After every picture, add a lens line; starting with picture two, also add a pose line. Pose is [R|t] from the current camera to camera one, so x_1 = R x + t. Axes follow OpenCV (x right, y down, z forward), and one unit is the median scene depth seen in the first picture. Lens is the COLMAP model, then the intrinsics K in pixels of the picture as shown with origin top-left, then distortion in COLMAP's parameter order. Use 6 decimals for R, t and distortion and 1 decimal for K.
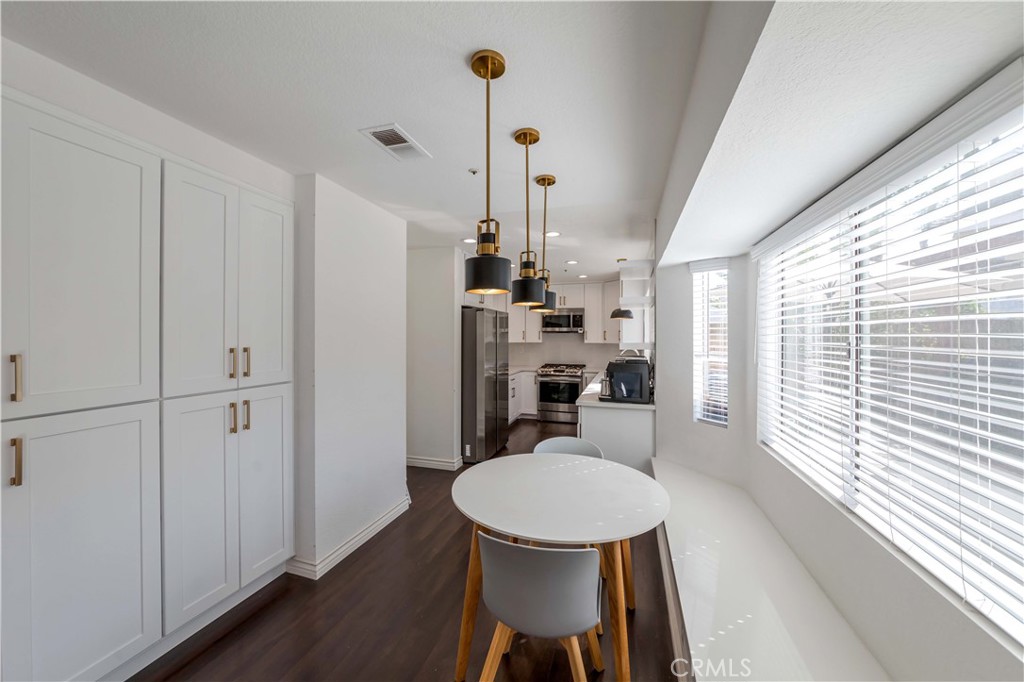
lens RADIAL K [[379.7, 0, 510.3], [0, 379.7, 337.7], [0, 0, 1]] dist [-0.021104, -0.000124]
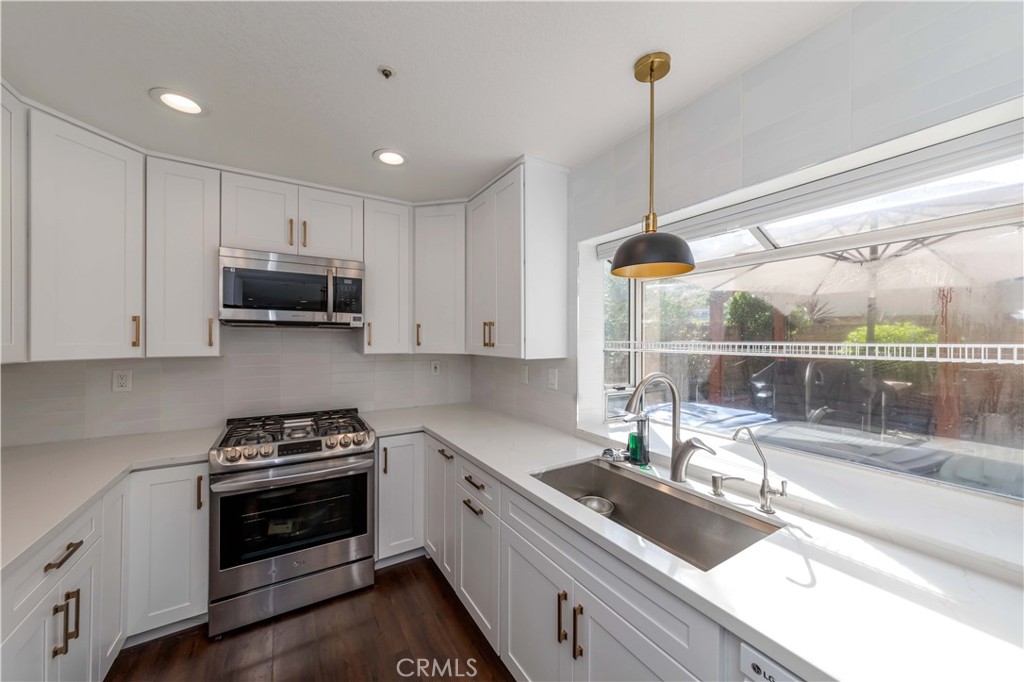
lens RADIAL K [[373.6, 0, 512.0], [0, 373.6, 341.0], [0, 0, 1]] dist [-0.000477, -0.000087]
pose [[0.661004, -0.001323, 0.750381, 0.025668], [0.001885, 0.999998, 0.000103, 0.002219], [-0.750380, 0.001347, 0.661005, 1.326992]]
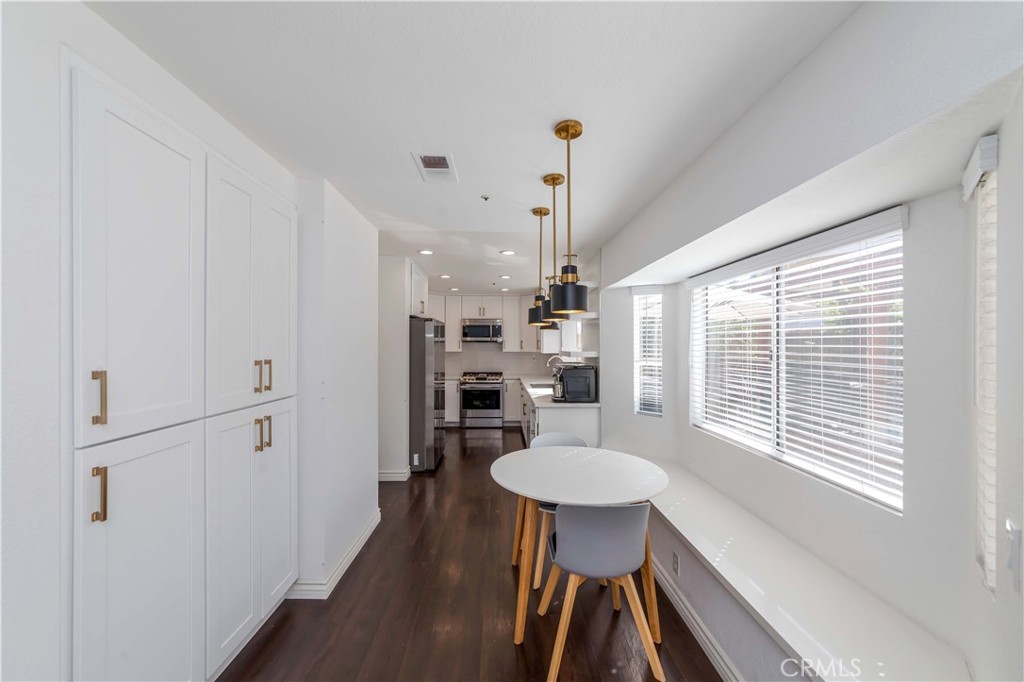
lens RADIAL K [[384.7, 0, 509.7], [0, 384.7, 346.2], [0, 0, 1]] dist [-0.000597, -0.011246]
pose [[0.947667, -0.002803, 0.319248, -0.270914], [0.002886, 0.999996, 0.000212, -0.003372], [-0.319248, 0.000720, 0.947671, -0.062333]]
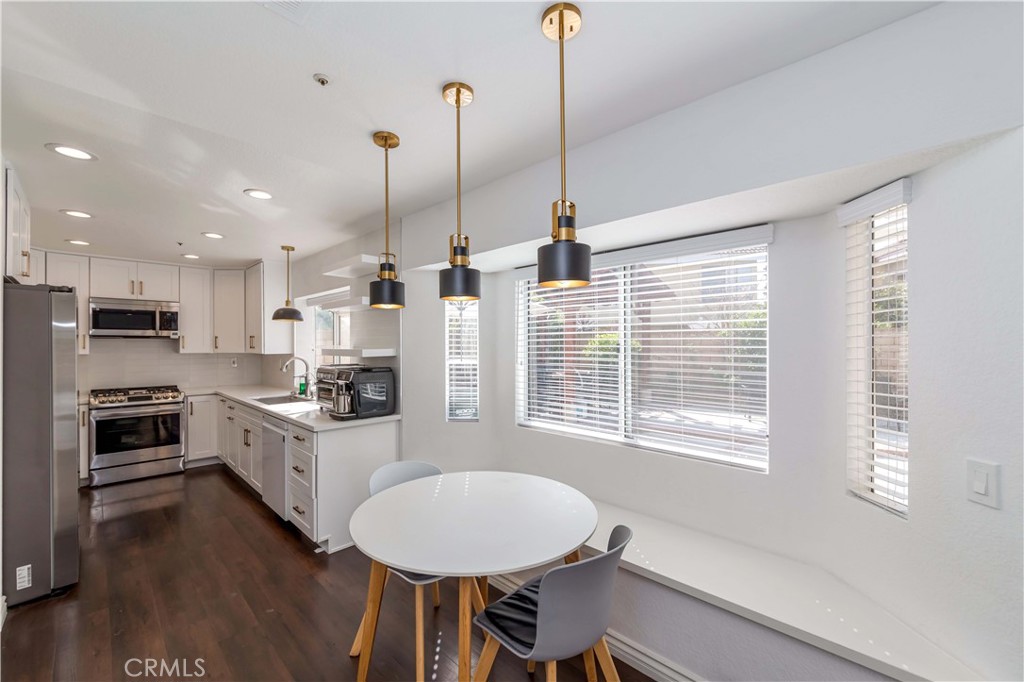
lens RADIAL K [[408.4, 0, 513.4], [0, 408.4, 344.6], [0, 0, 1]] dist [-0.009032, 0.000106]
pose [[0.447399, -0.001017, 0.894334, -0.392075], [0.006465, 0.999977, -0.002097, 0.007556], [-0.894311, 0.006720, 0.447395, 0.282523]]
